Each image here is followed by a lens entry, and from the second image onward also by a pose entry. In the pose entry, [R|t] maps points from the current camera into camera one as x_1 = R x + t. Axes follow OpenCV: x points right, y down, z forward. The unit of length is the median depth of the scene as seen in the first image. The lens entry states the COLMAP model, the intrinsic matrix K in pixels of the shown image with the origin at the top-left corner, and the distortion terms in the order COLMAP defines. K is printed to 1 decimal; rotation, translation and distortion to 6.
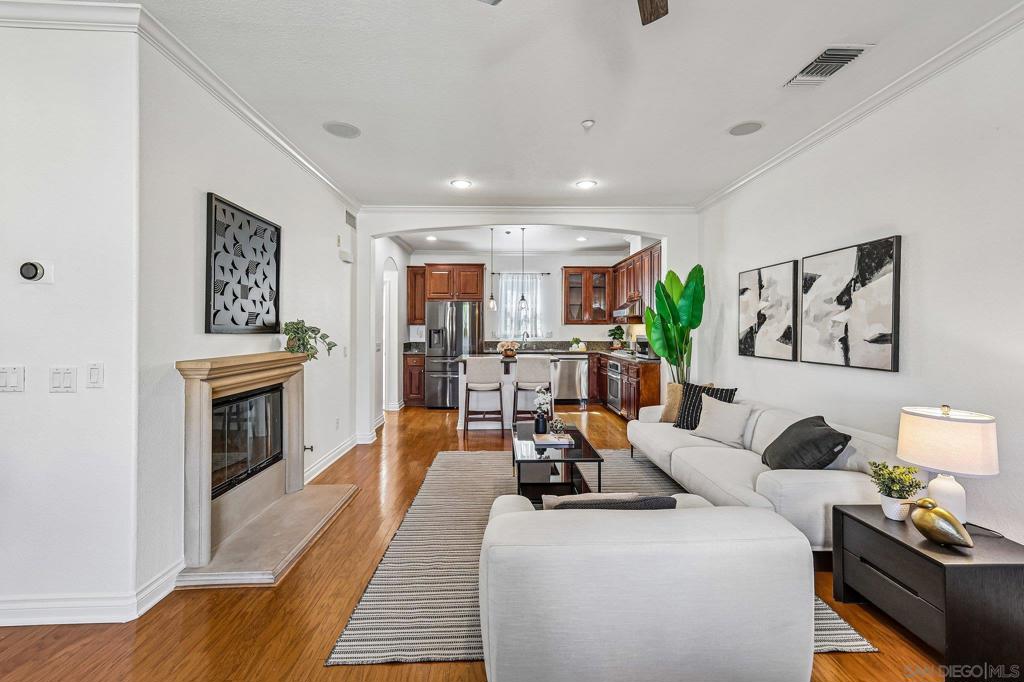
lens RADIAL K [[448.1, 0, 513.9], [0, 448.1, 327.6], [0, 0, 1]] dist [0.012728, 0.000044]
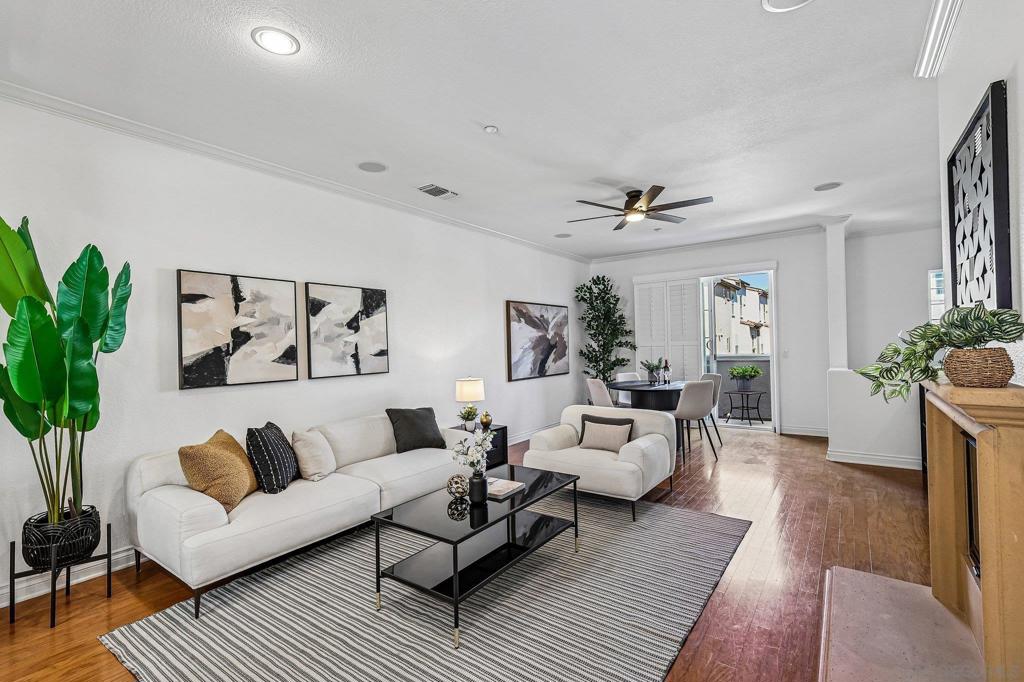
lens RADIAL K [[462.6, 0, 508.6], [0, 462.6, 344.8], [0, 0, 1]] dist [0.014915, -0.000012]
pose [[-0.786807, 0.020537, 0.616857, -0.398985], [0.023406, 0.999720, -0.003429, 0.009160], [-0.616755, 0.011741, -0.787068, 1.501634]]
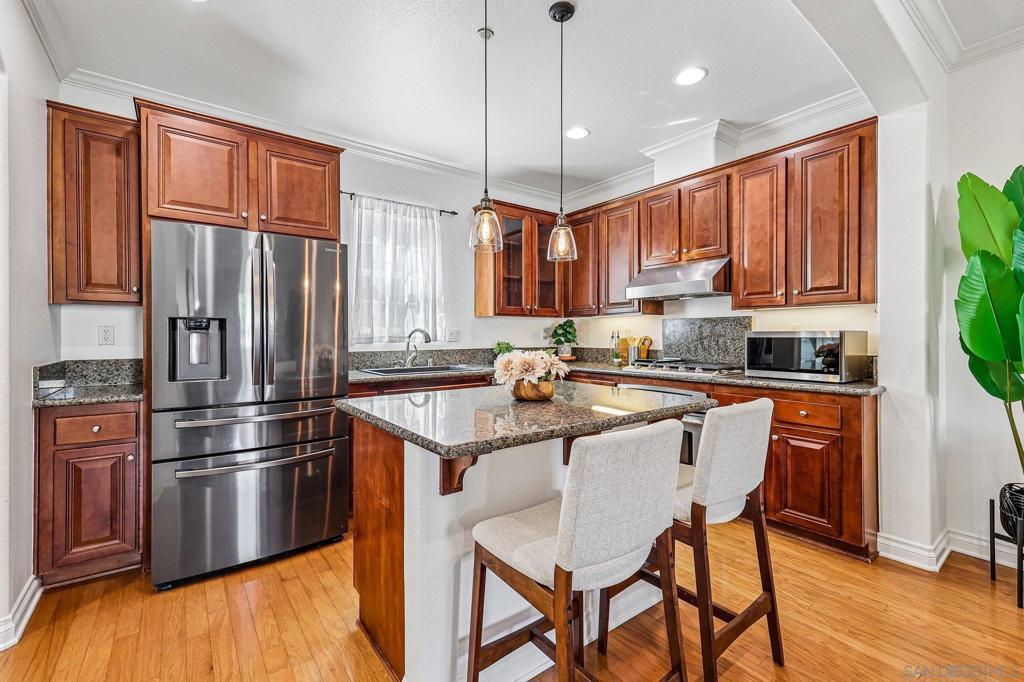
lens RADIAL K [[445.7, 0, 512.6], [0, 445.7, 335.5], [0, 0, 1]] dist [0.015384, 0.000098]
pose [[0.818335, -0.003171, 0.574733, -0.353762], [0.002798, 0.999995, 0.001533, 0.033356], [-0.574735, 0.000354, 0.818340, 1.283390]]
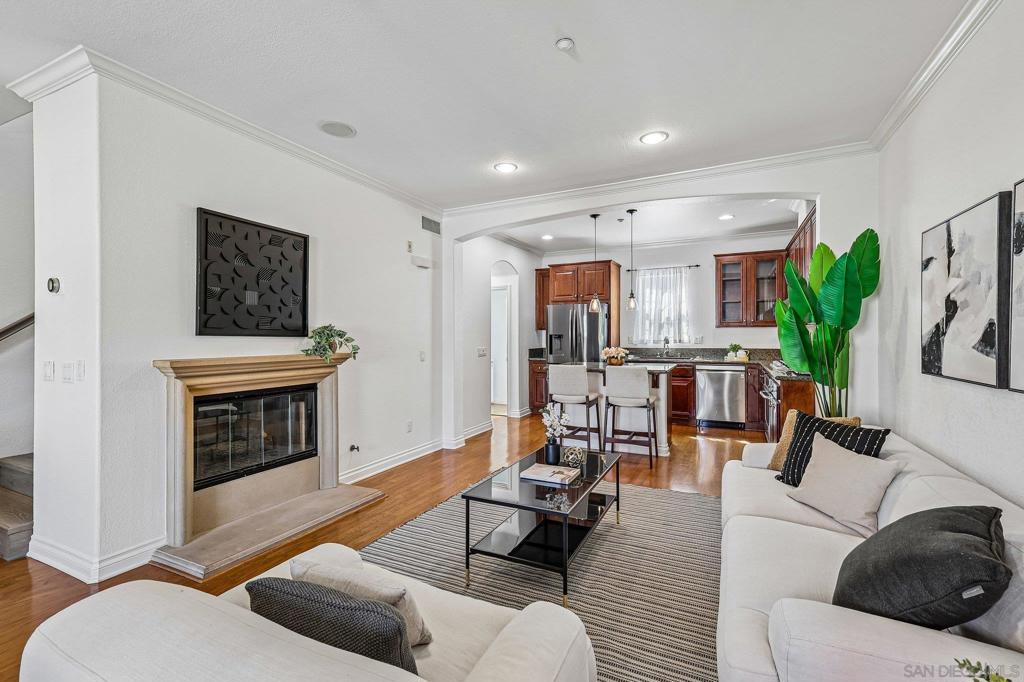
lens RADIAL K [[444.1, 0, 511.6], [0, 444.1, 335.4], [0, 0, 1]] dist [0.013585, -0.000143]
pose [[0.884006, -0.004182, -0.467458, 0.361214], [0.005179, 0.999986, 0.000846, 0.010583], [0.467448, -0.003169, 0.884015, 0.276574]]
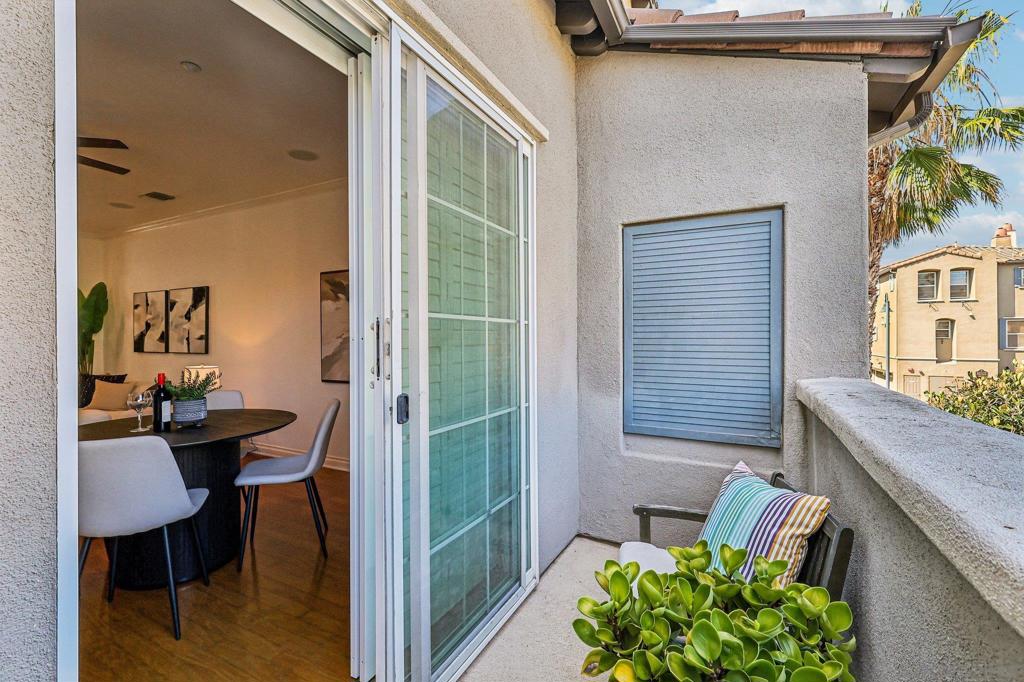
lens RADIAL K [[450.3, 0, 513.4], [0, 450.3, 332.7], [0, 0, 1]] dist [-0.001312, -0.000220]
pose [[0.486716, -0.003186, 0.873555, -0.175200], [0.004382, 0.999990, 0.001205, 0.005619], [-0.873549, 0.003241, 0.486725, -0.851920]]
